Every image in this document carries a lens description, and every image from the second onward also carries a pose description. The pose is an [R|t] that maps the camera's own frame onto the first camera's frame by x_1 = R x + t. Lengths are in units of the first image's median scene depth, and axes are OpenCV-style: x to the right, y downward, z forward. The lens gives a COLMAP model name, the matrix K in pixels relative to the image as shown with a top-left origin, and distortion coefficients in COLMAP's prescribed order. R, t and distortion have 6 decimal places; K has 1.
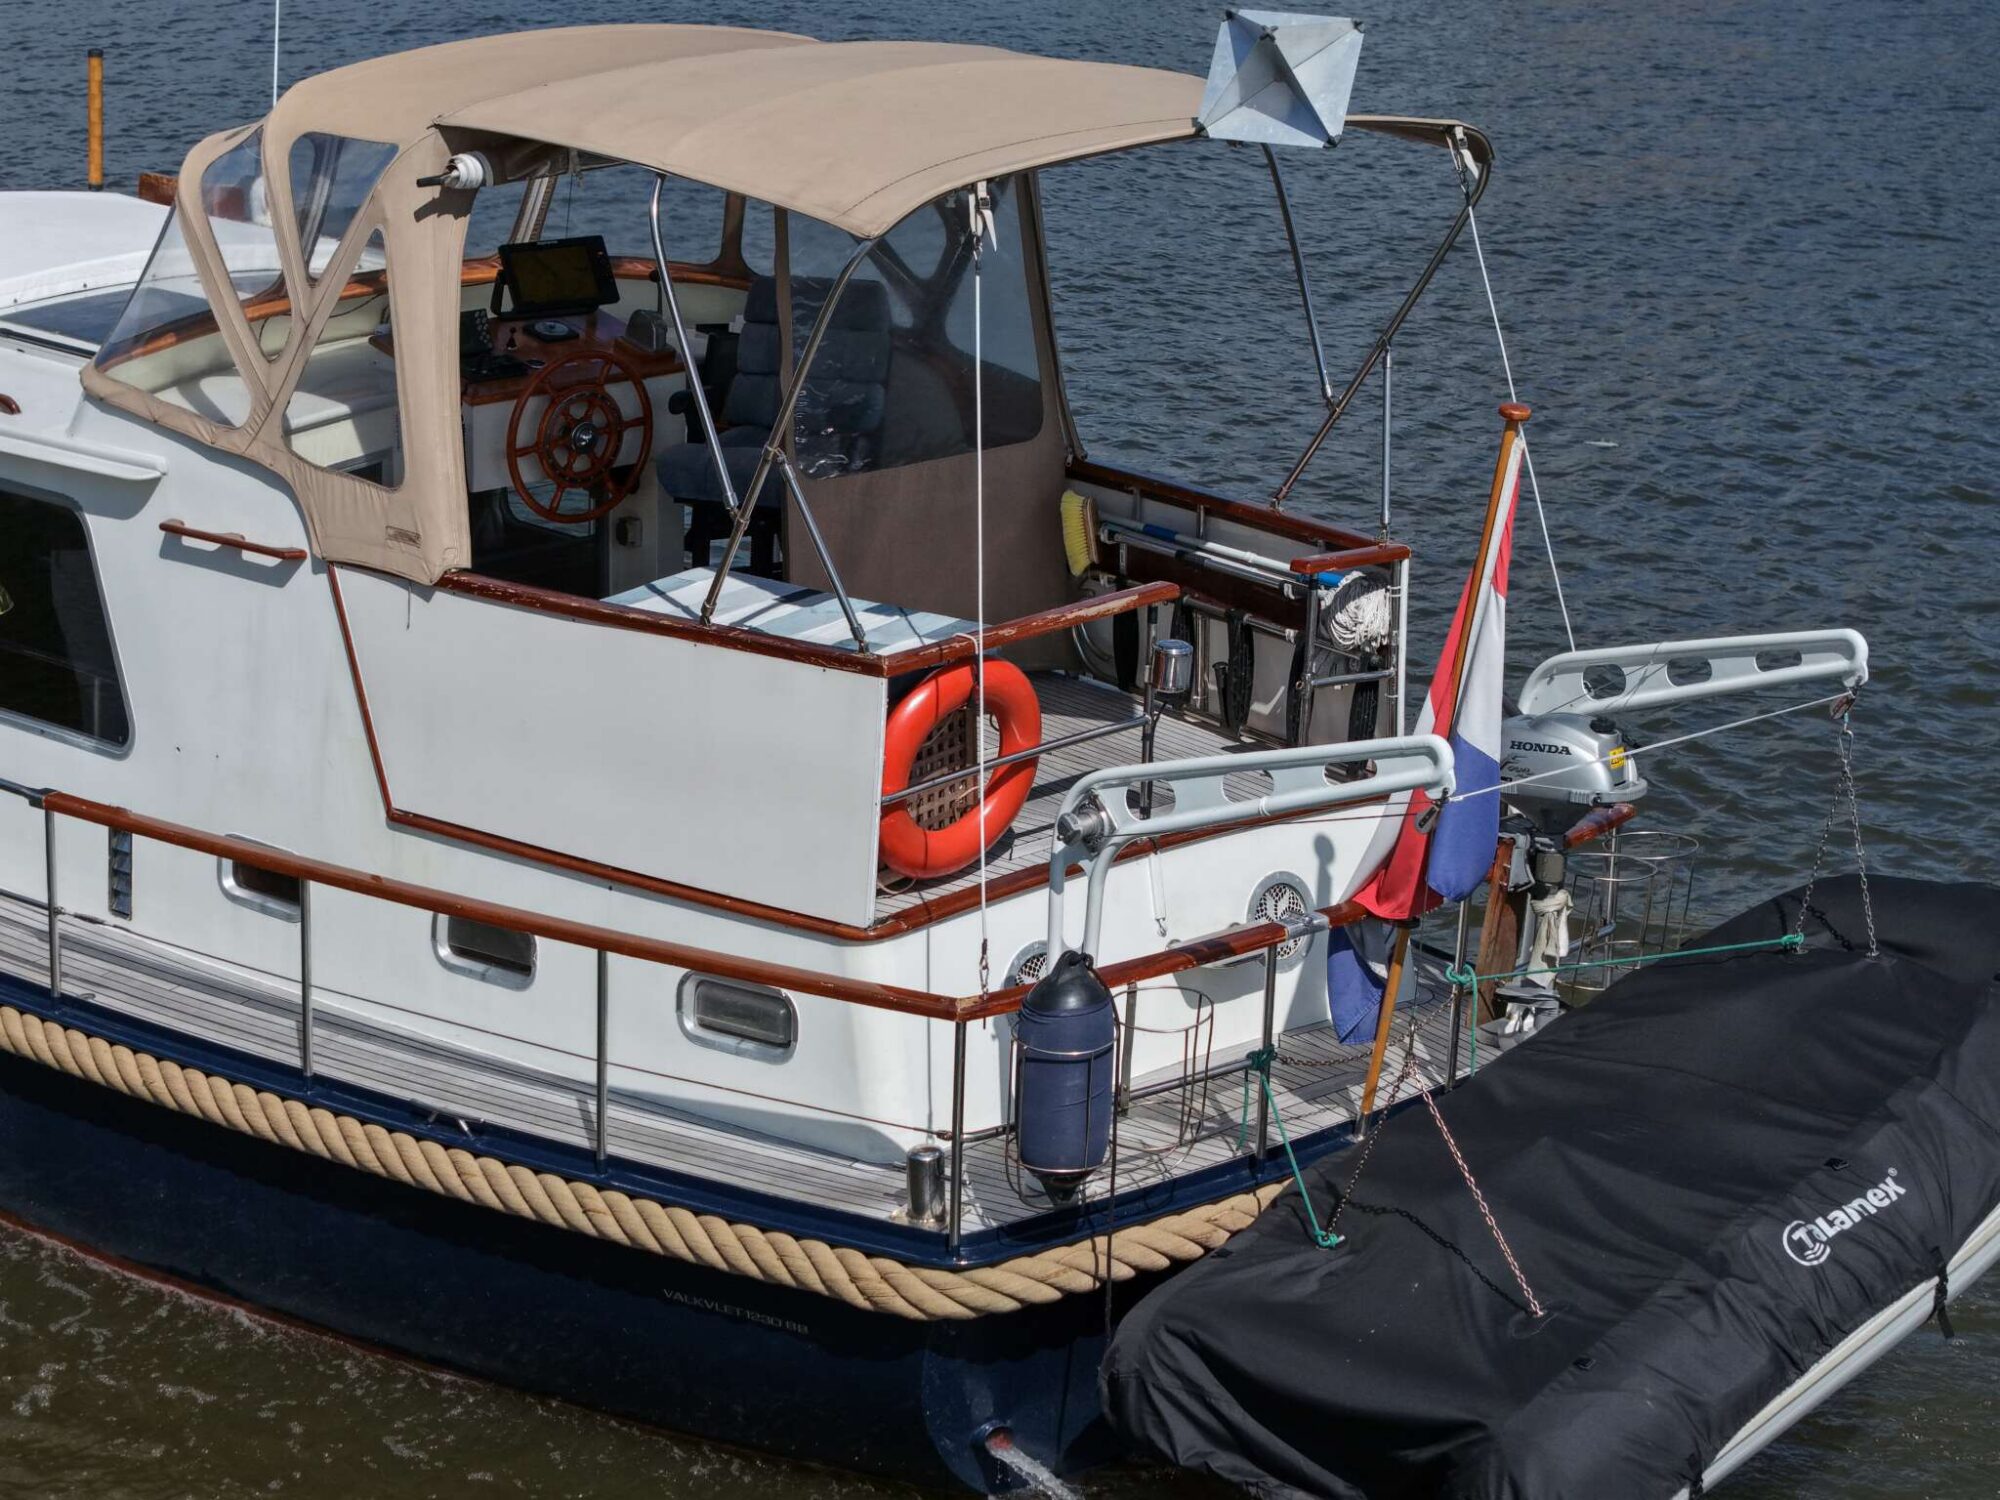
lens RADIAL K [[4171.1, 0, 1000.0], [0, 4171.1, 750.0], [0, 0, 1]] dist [-0.187517, 0.349735]
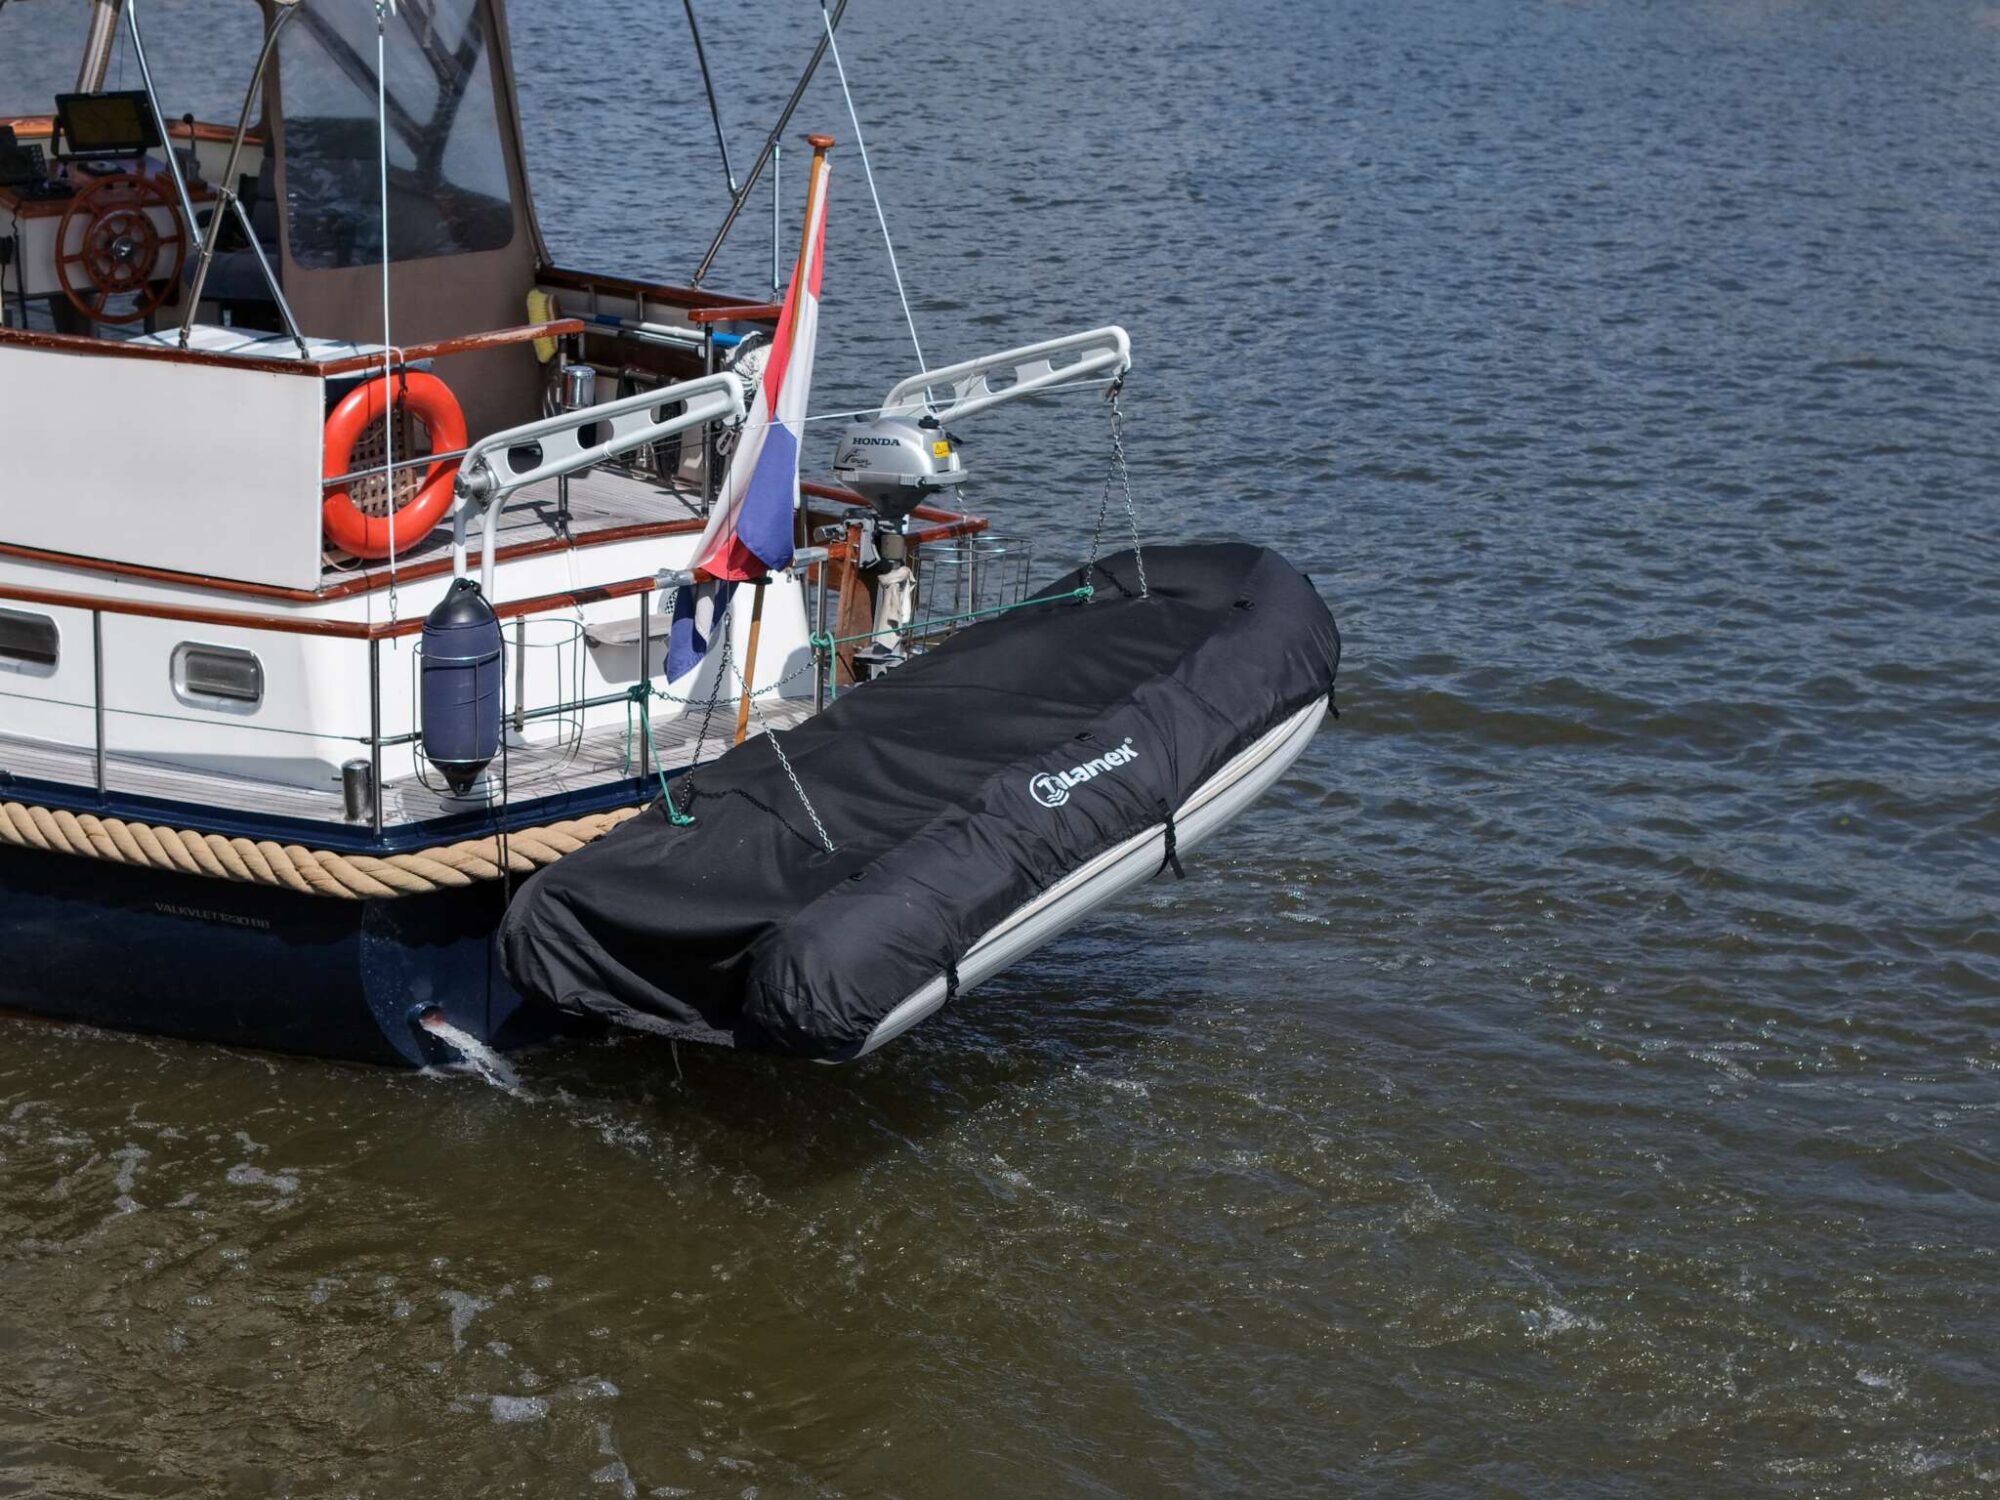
lens RADIAL K [[4171.1, 0, 1000.0], [0, 4171.1, 750.0], [0, 0, 1]] dist [-0.187517, 0.349735]
pose [[0.998883, -0.015758, 0.044546, 0.113478], [0.017499, 0.999087, -0.038974, 0.140631], [-0.043891, 0.039710, 0.998247, -0.213268]]
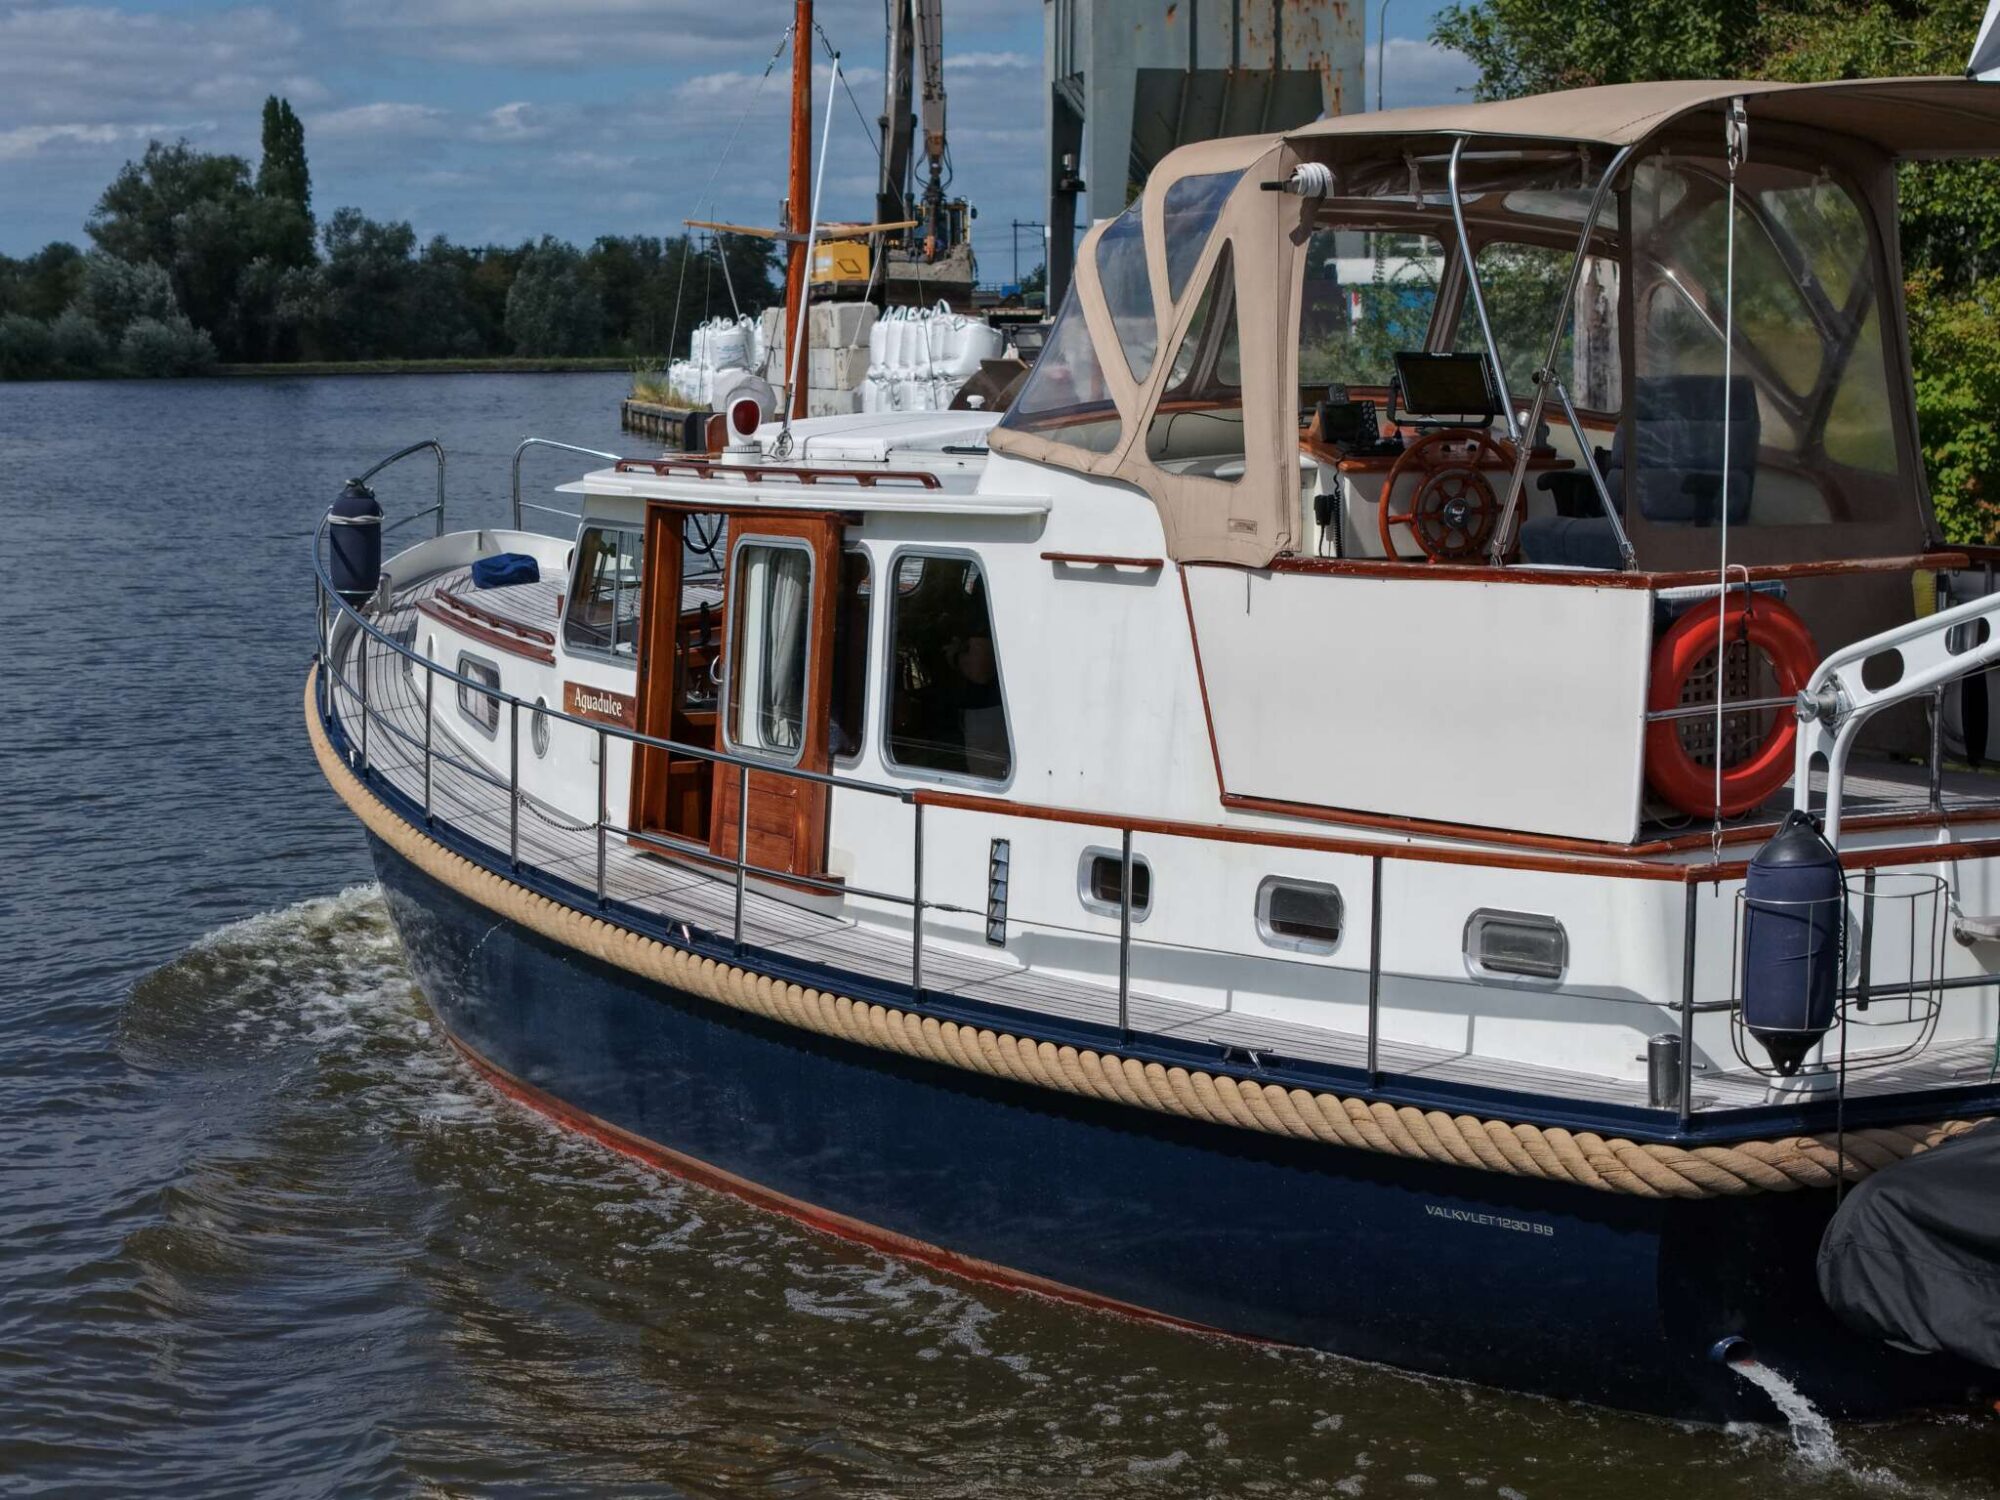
lens RADIAL K [[4171.1, 0, 1000.0], [0, 4171.1, 750.0], [0, 0, 1]] dist [-0.187517, 0.349735]
pose [[0.954299, 0.016385, -0.298404, 0.125388], [-0.073106, 0.980959, -0.179929, 0.217199], [0.289774, 0.193521, 0.937326, -0.007837]]
